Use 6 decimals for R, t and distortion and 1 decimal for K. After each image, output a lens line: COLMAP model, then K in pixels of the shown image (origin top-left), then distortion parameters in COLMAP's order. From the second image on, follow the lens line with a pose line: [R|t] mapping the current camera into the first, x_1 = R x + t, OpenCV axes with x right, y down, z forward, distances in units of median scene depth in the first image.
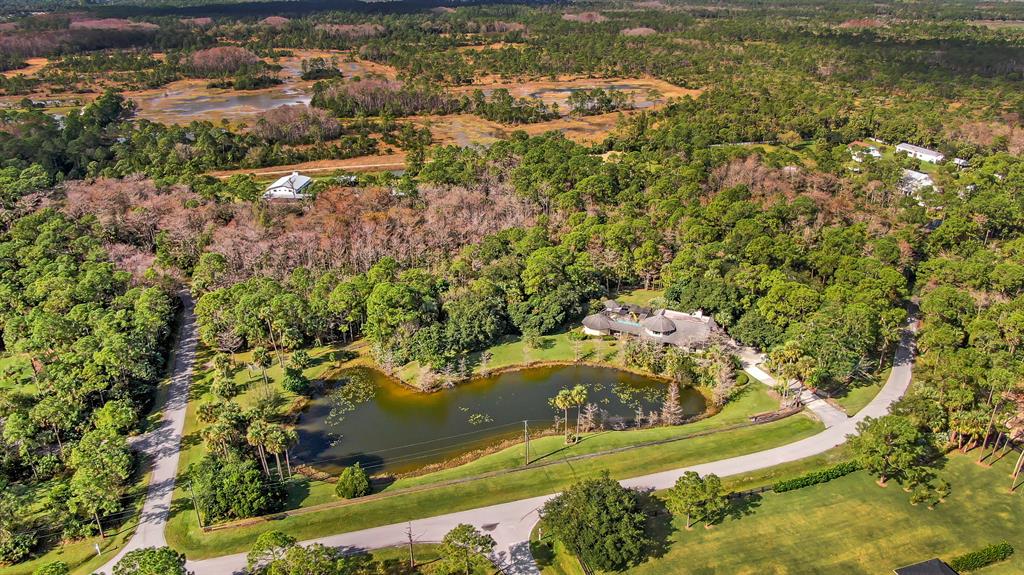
lens RADIAL K [[727.3, 0, 512.4], [0, 727.3, 286.8], [0, 0, 1]] dist [-0.033389, 0.008787]
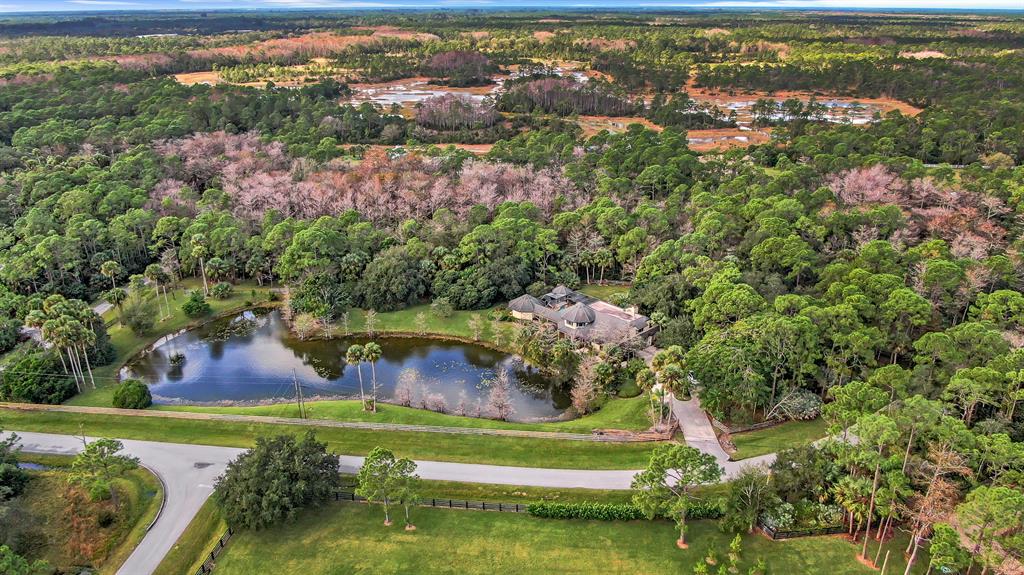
lens RADIAL K [[727.3, 0, 512.9], [0, 727.3, 287.8], [0, 0, 1]] dist [-0.033389, 0.008787]
pose [[0.921515, 0.140387, -0.362079, 0.435474], [-0.153025, 0.988202, -0.006308, 0.038288], [0.356922, 0.061220, 0.932126, 0.187900]]
